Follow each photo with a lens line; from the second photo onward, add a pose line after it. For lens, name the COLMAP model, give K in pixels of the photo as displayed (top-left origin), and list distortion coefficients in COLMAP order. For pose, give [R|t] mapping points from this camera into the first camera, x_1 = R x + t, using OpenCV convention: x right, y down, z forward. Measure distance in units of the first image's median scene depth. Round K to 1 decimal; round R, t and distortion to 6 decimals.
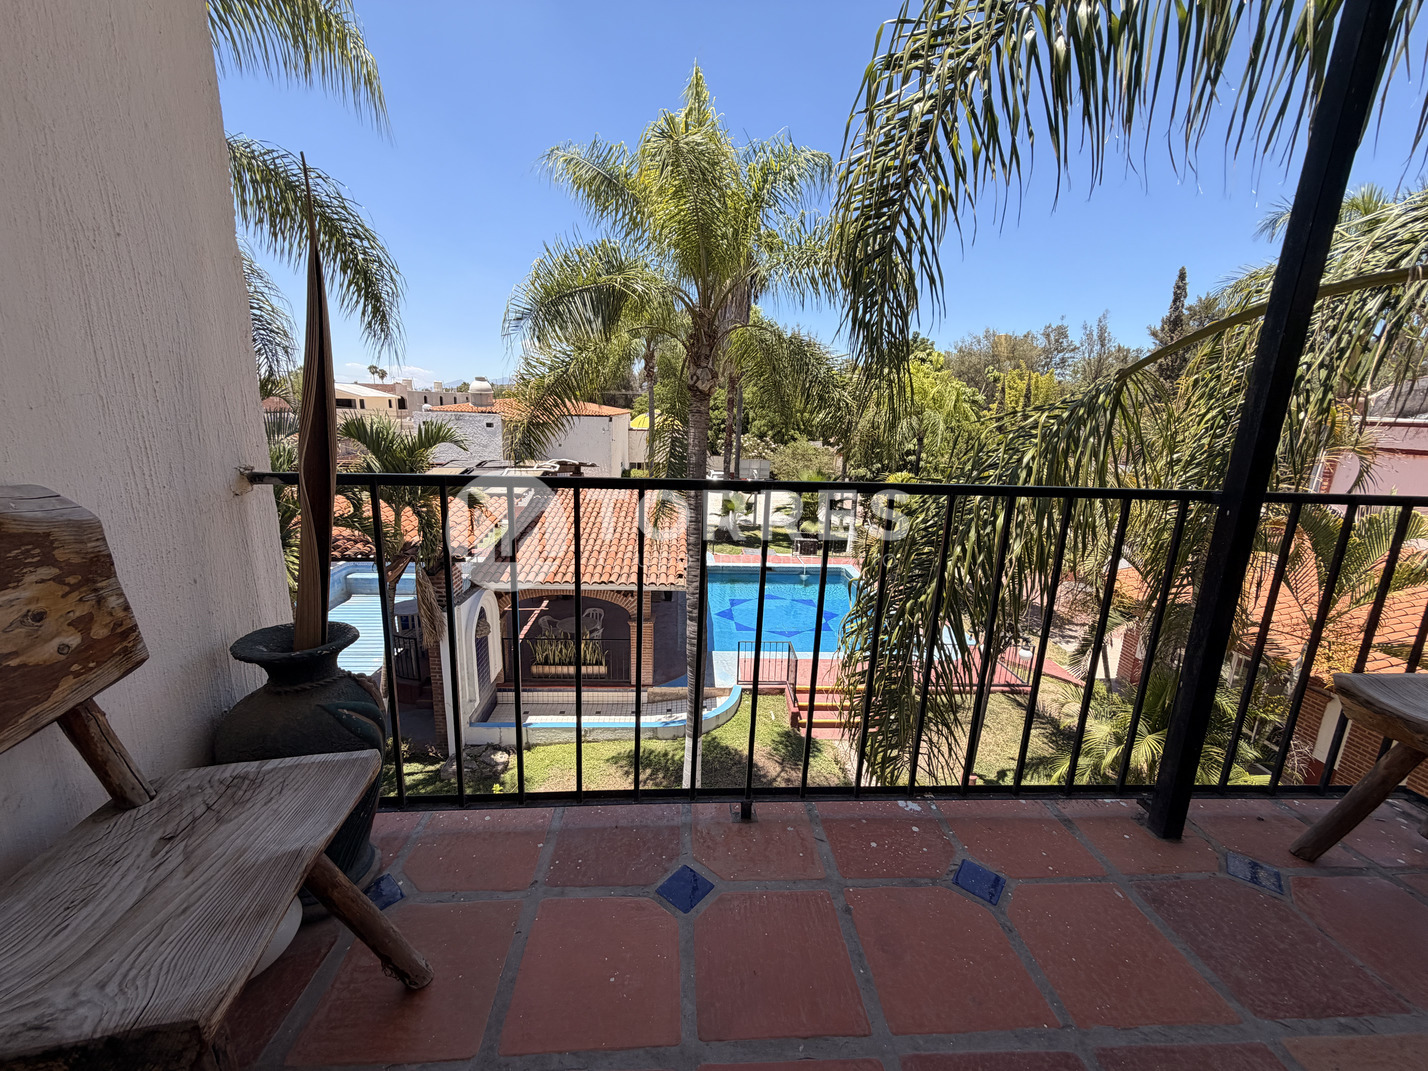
lens RADIAL K [[571.6, 0, 715.2], [0, 571.6, 535.7], [0, 0, 1]] dist [-0.006129, 0.000843]
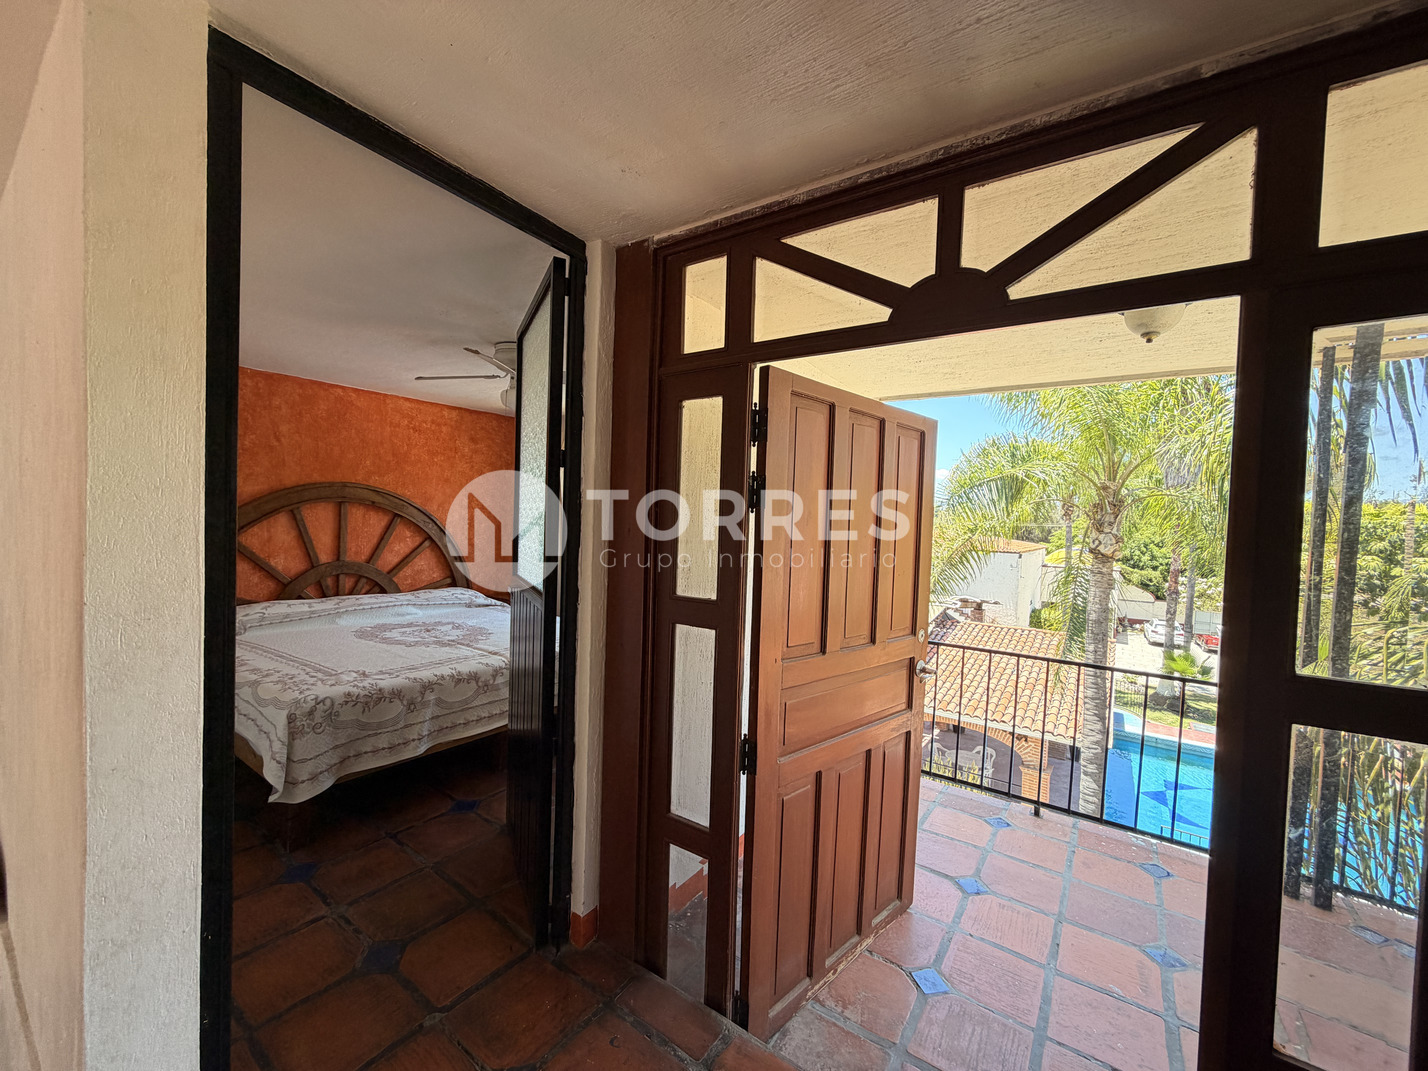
lens RADIAL K [[571.6, 0, 713.0], [0, 571.6, 537.9], [0, 0, 1]] dist [-0.006129, 0.000843]
pose [[0.779108, 0.014330, -0.626726, 0.075698], [-0.148495, 0.975505, -0.162296, 0.001515], [0.609048, 0.219512, 0.762151, -0.279106]]
